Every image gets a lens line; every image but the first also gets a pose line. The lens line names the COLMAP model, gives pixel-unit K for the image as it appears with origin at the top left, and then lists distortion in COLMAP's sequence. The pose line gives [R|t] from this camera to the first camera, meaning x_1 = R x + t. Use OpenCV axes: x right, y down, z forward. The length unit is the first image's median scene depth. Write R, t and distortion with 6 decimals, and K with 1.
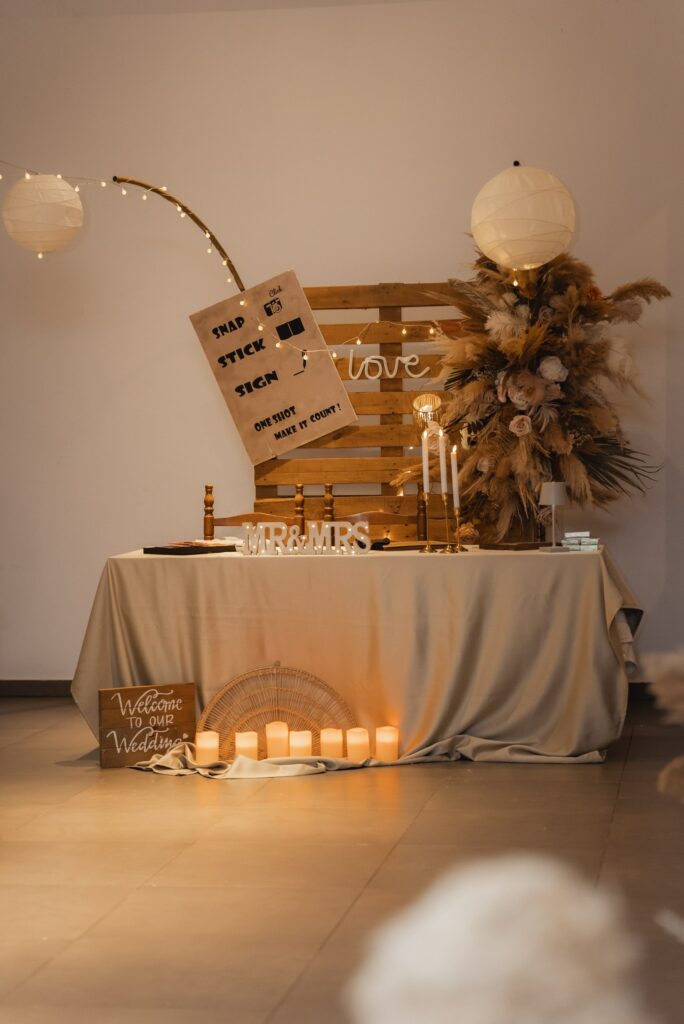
lens RADIAL K [[2217.2, 0, 341.8], [0, 2217.2, 513.4], [0, 0, 1]] dist [0.077467, 0.000000]
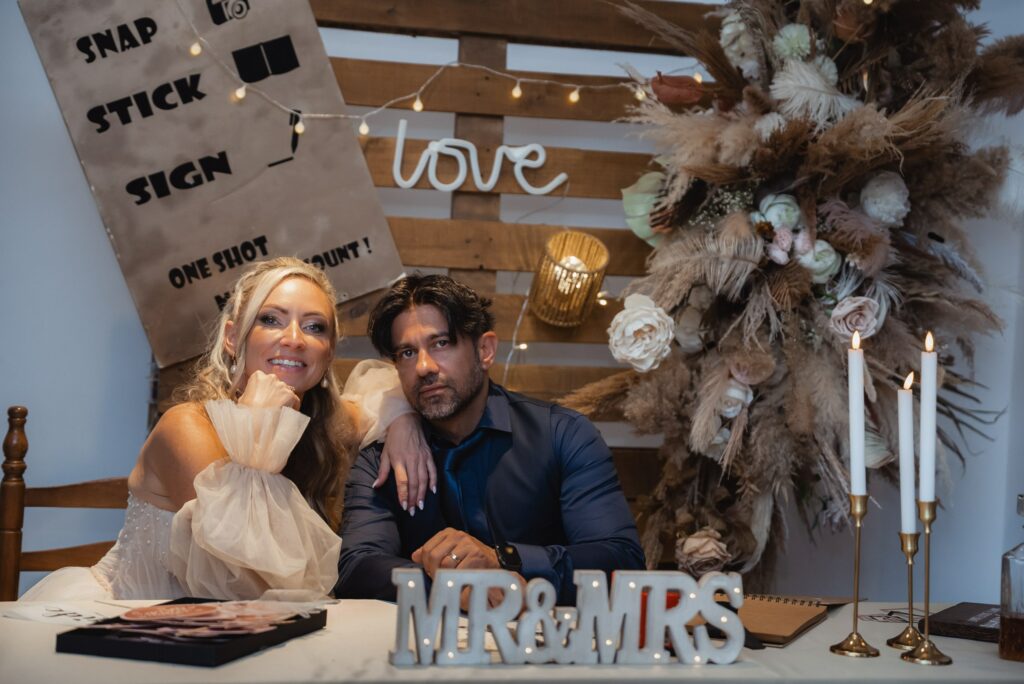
lens RADIAL K [[1972.9, 0, 513.1], [0, 1972.9, 339.2], [0, 0, 1]] dist [0.200964, 0.000000]
pose [[0.902304, 0.048389, 0.428376, -0.144732], [-0.048639, 0.998763, -0.010370, -0.026429], [-0.428348, -0.011479, 0.903541, 0.626137]]
